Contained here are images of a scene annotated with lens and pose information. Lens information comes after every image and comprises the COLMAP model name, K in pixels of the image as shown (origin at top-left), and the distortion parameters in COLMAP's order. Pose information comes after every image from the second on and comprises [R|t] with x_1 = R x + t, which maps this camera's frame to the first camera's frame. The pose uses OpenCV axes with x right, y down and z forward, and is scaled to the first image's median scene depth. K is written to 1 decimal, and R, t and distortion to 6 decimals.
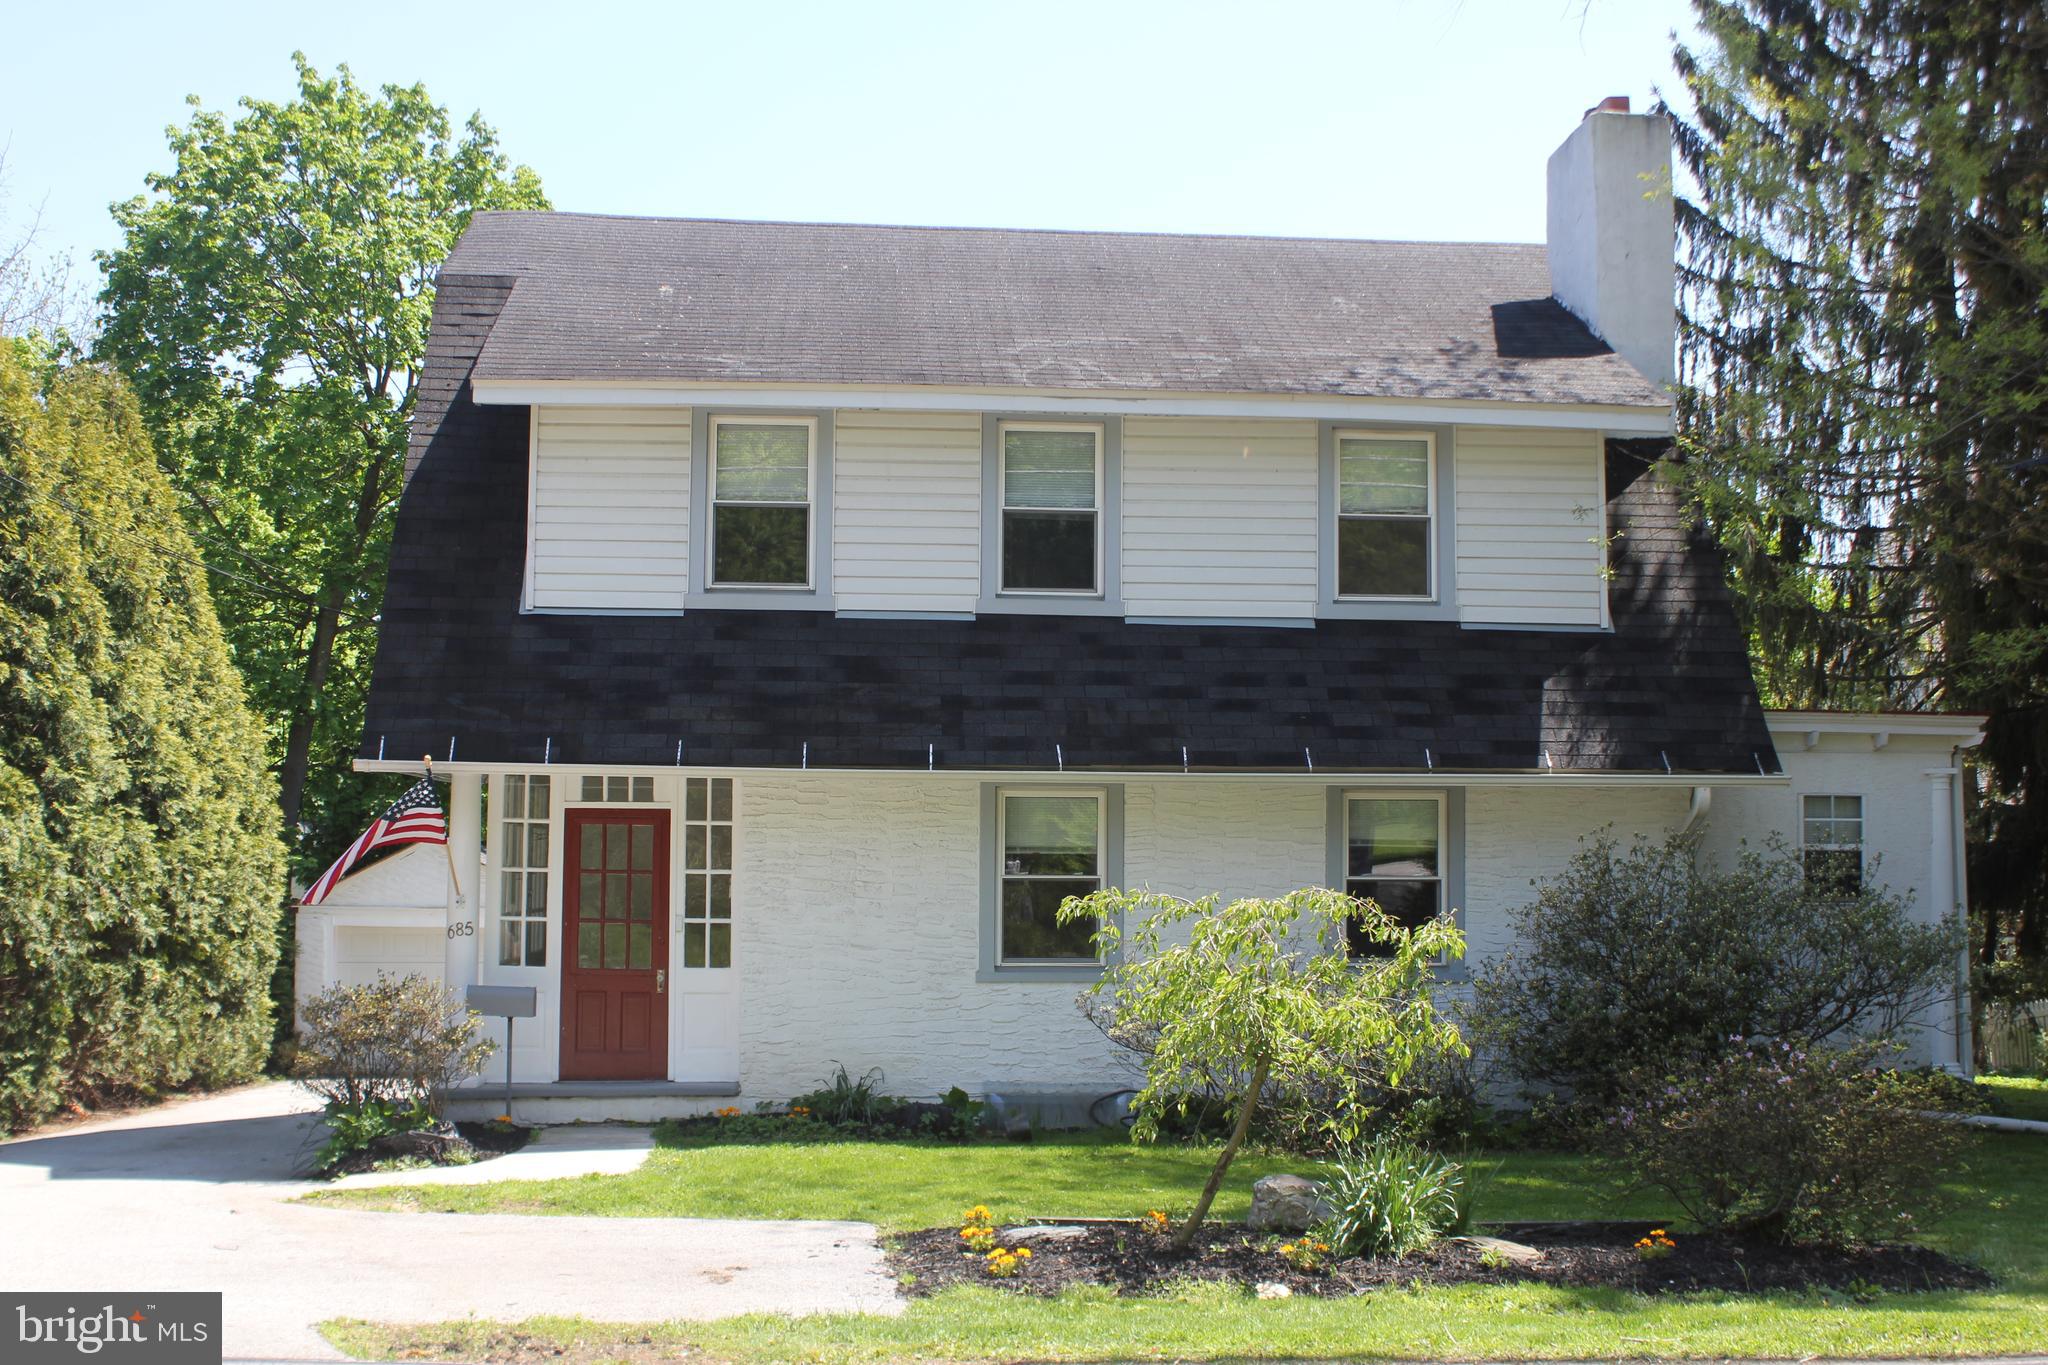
lens RADIAL K [[2254.9, 0, 1047.7], [0, 2254.9, 634.3], [0, 0, 1]] dist [-0.083815, 0.000000]
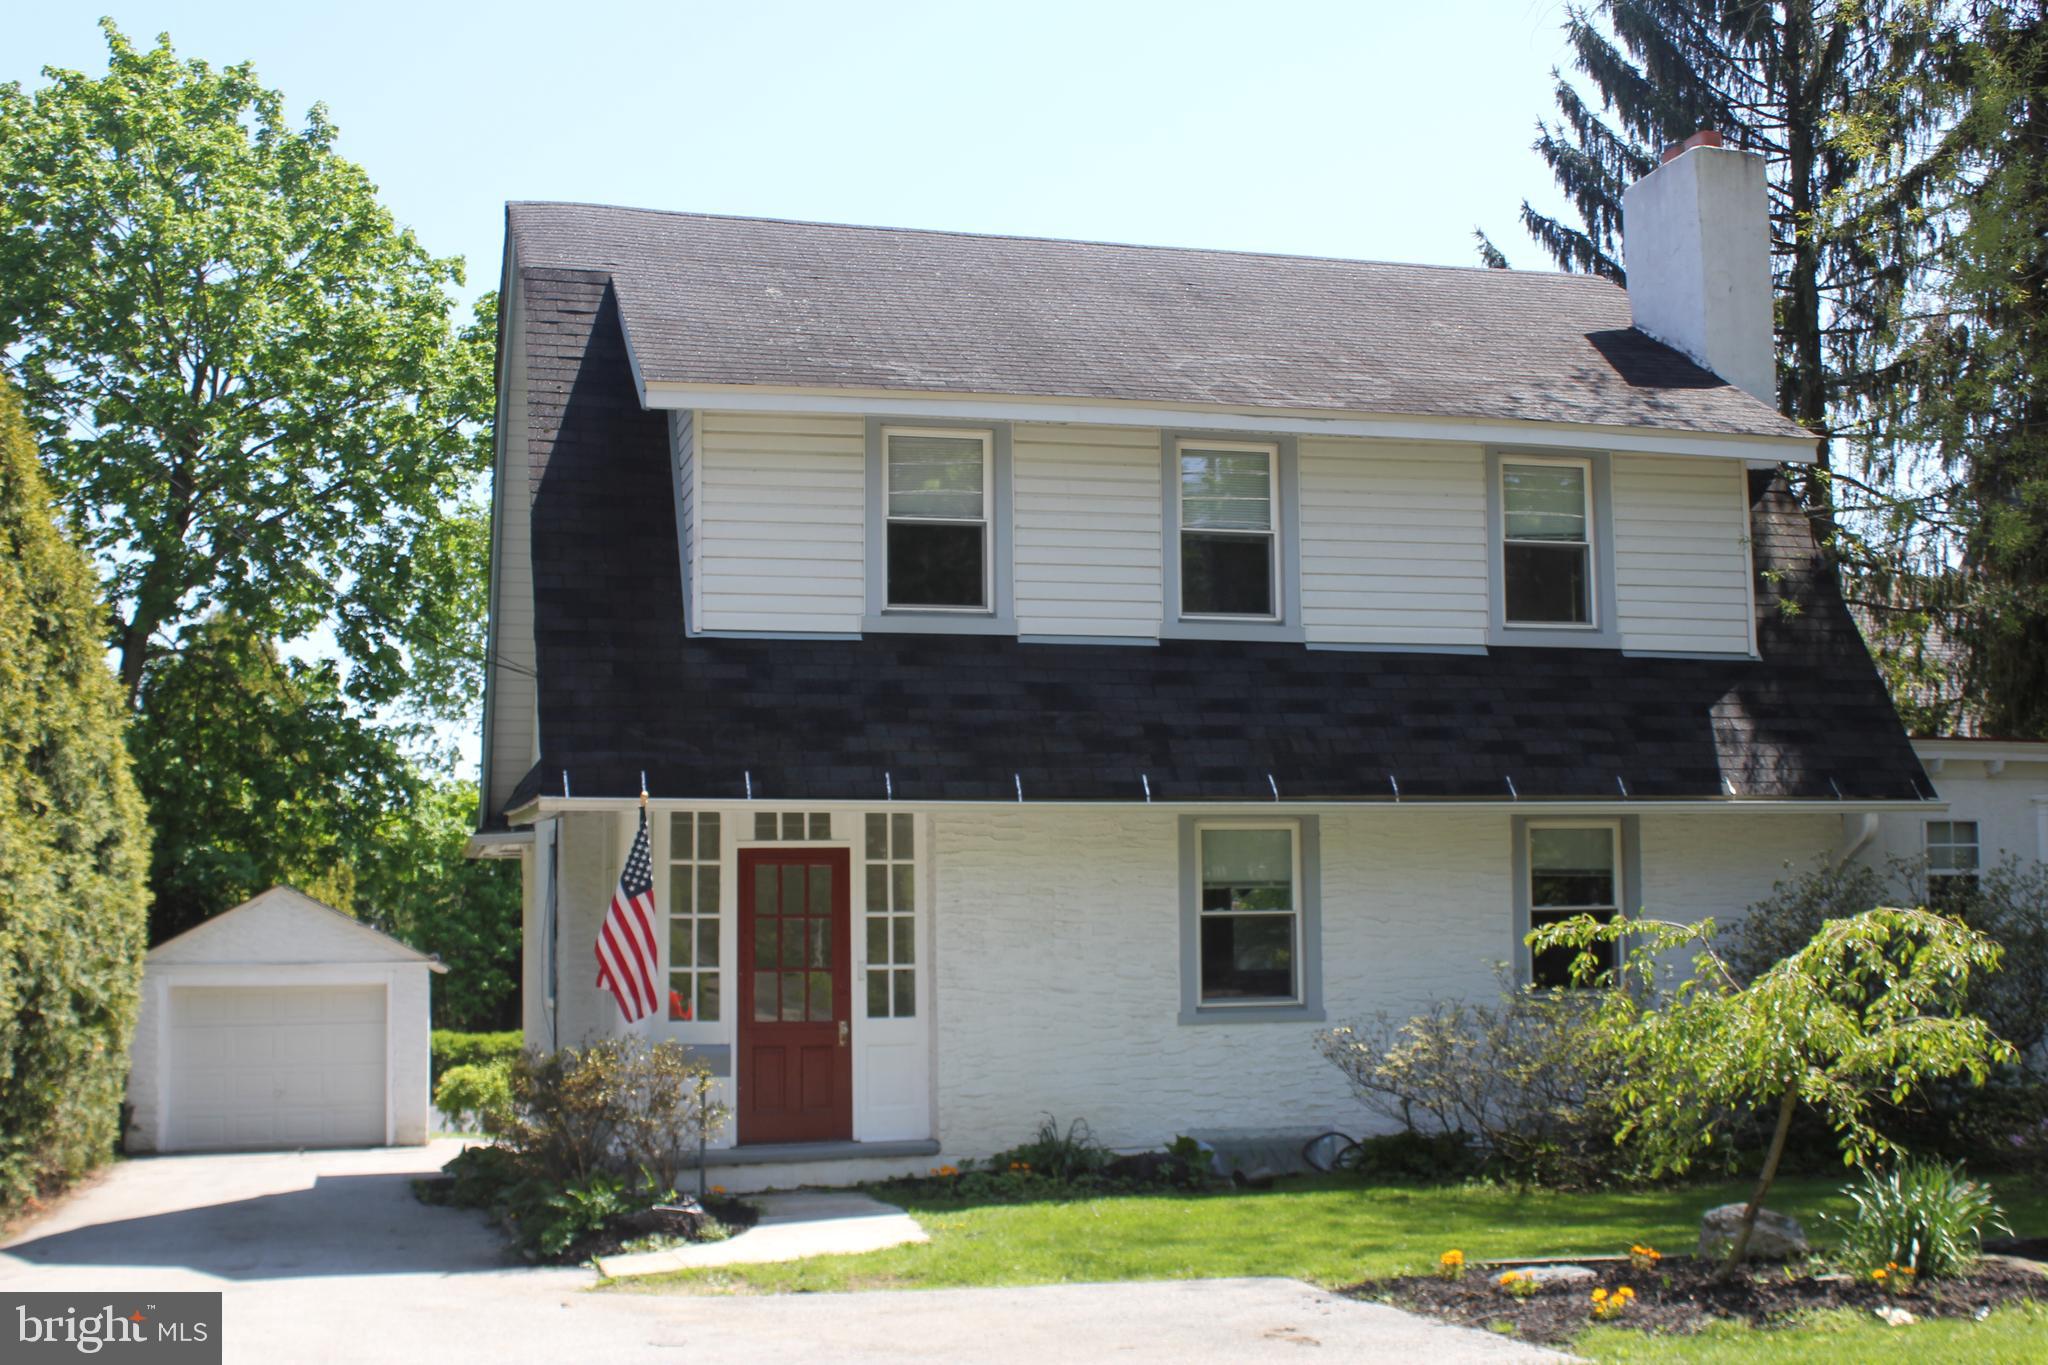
lens RADIAL K [[2327.5, 0, 1060.7], [0, 2327.5, 625.3], [0, 0, 1]] dist [-0.056356, 0.000000]
pose [[0.982939, 0.005258, 0.183856, -0.257604], [-0.001402, 0.999776, -0.021098, 0.005980], [-0.183925, 0.020481, 0.982727, 0.036680]]
